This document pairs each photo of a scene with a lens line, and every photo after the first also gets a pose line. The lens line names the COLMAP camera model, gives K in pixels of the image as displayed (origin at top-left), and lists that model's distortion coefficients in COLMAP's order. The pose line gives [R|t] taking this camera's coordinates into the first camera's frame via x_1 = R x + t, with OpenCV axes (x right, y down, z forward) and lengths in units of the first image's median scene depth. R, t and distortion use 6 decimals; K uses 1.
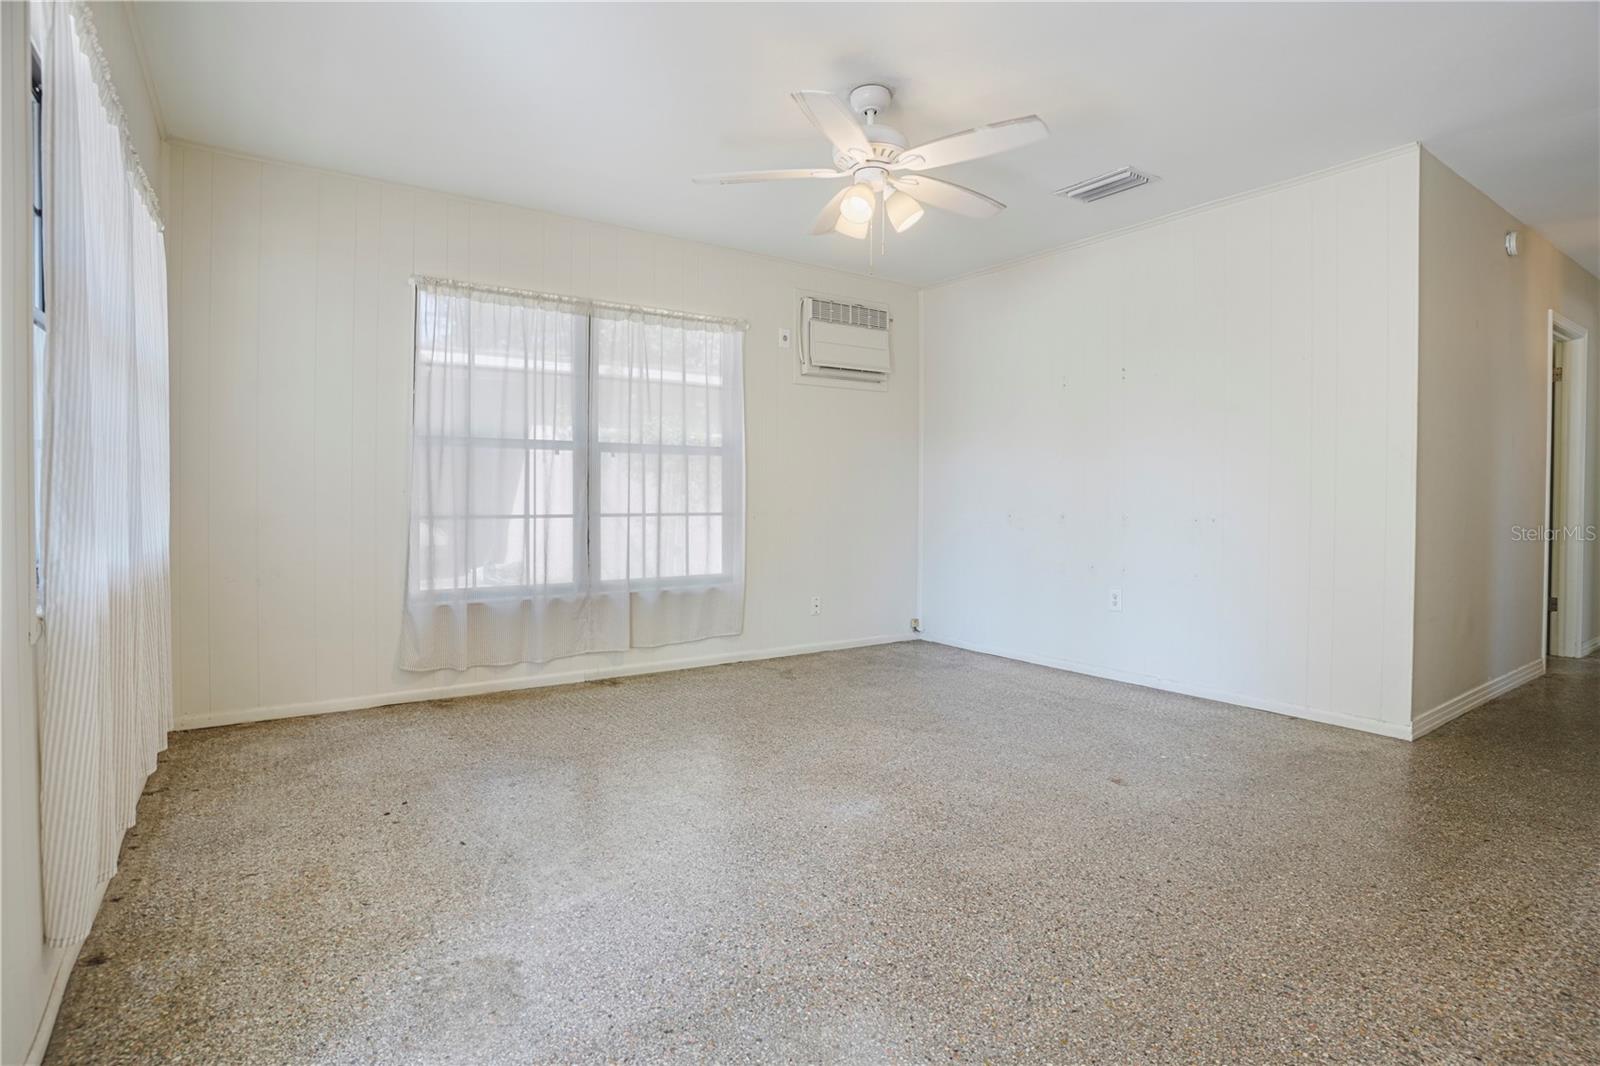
lens RADIAL K [[799.6, 0, 793.1], [0, 799.6, 495.2], [0, 0, 1]] dist [-0.071903, 0.027120]
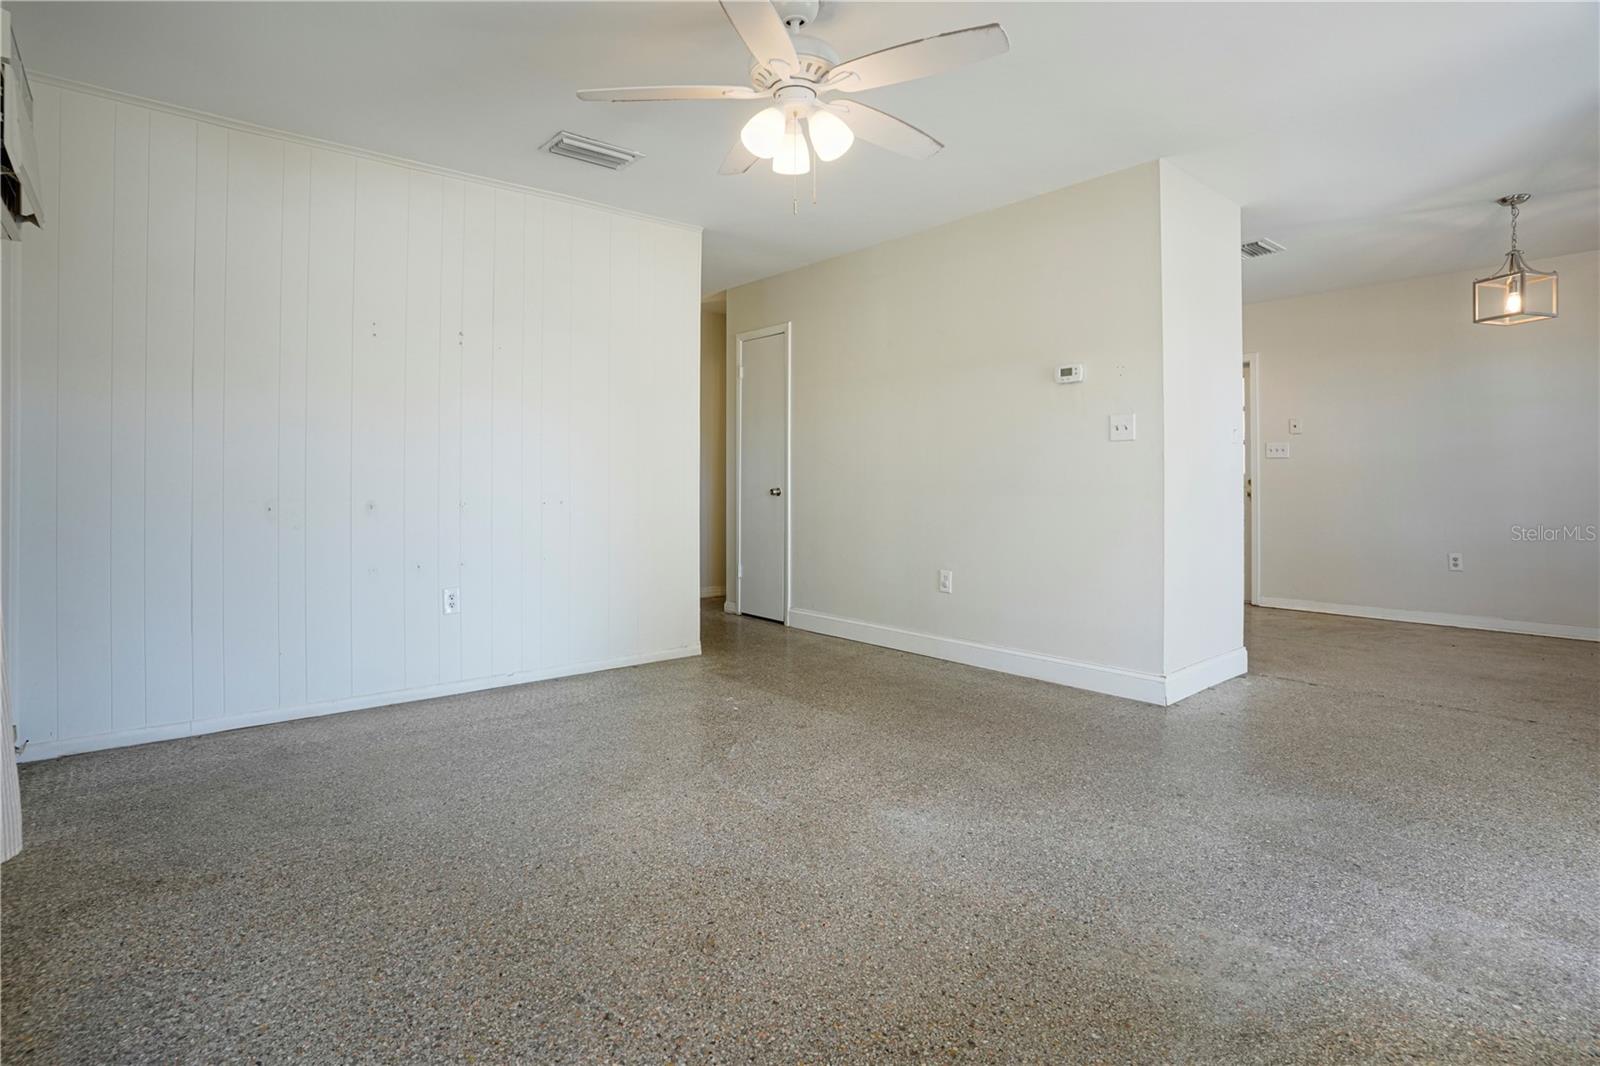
lens RADIAL K [[799.0, 0, 795.8], [0, 799.0, 471.1], [0, 0, 1]] dist [-0.065329, 0.026164]
pose [[-0.104053, 0.003890, 0.994564, -0.855633], [-0.003424, 0.999985, -0.004270, -0.009425], [-0.994566, -0.003850, -0.104038, 1.275837]]
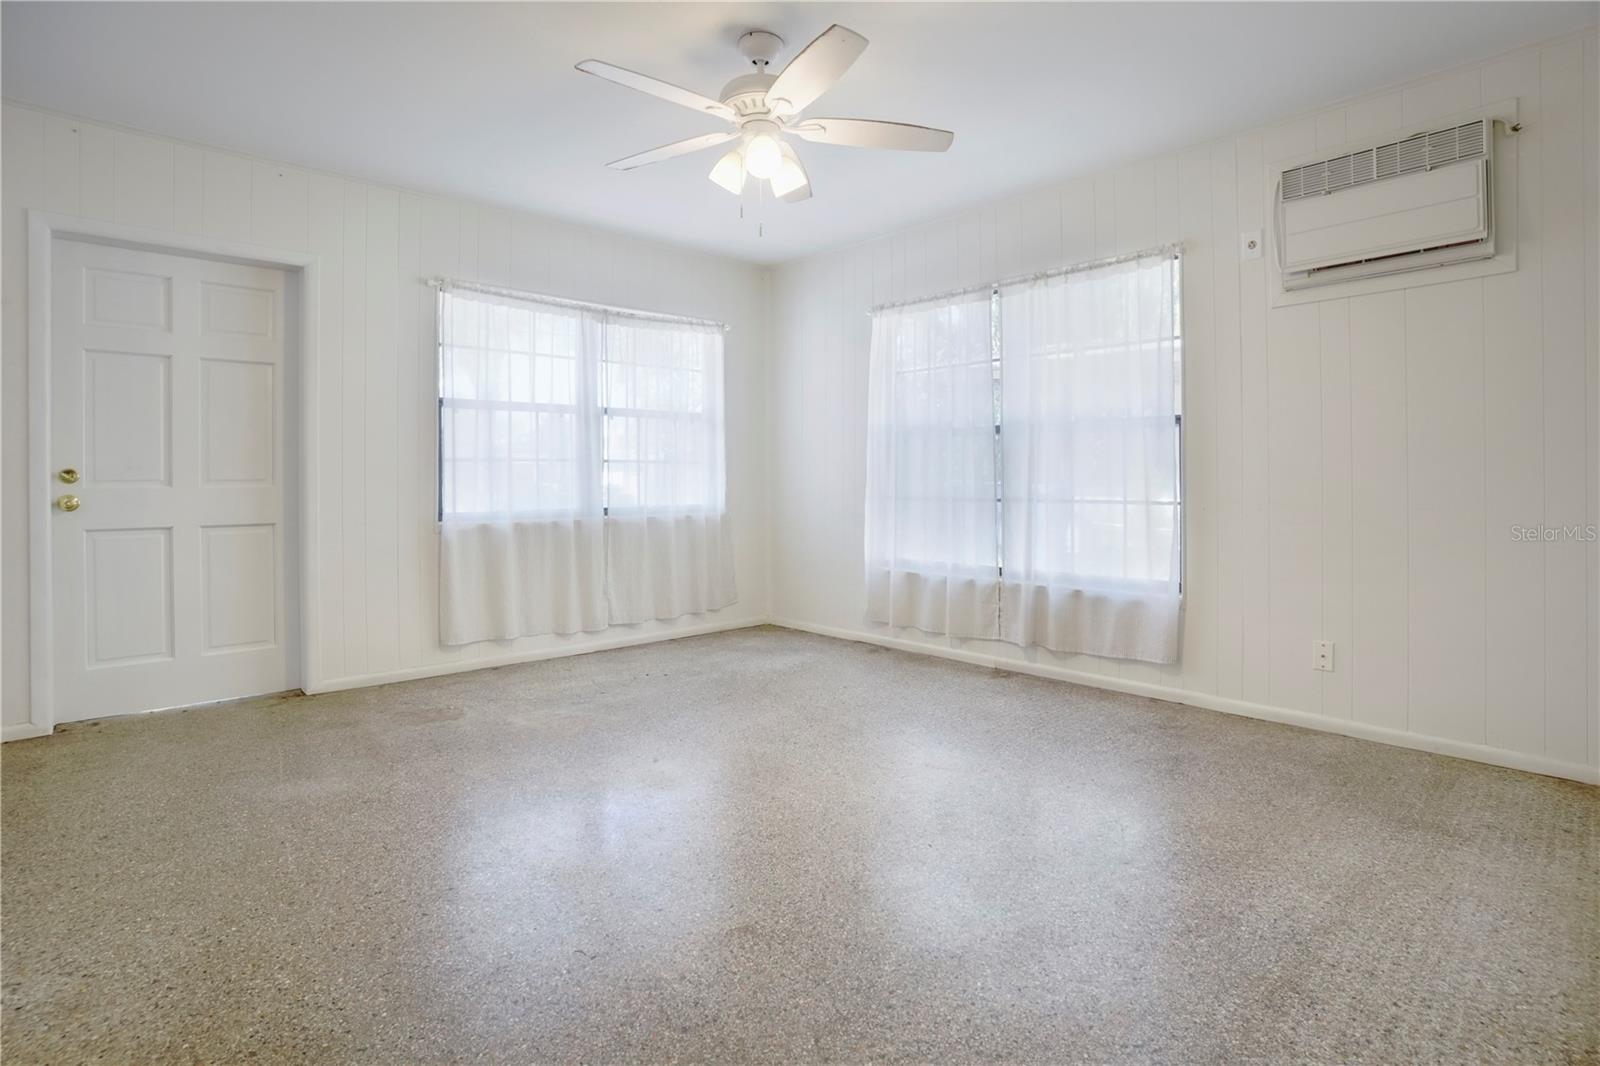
lens RADIAL K [[801.6, 0, 797.3], [0, 801.6, 450.0], [0, 0, 1]] dist [-0.058572, 0.022683]
pose [[0.136361, -0.038619, -0.989906, 1.195376], [0.003445, 0.999252, -0.038509, 0.001928], [0.990653, 0.001841, 0.136393, 1.074428]]
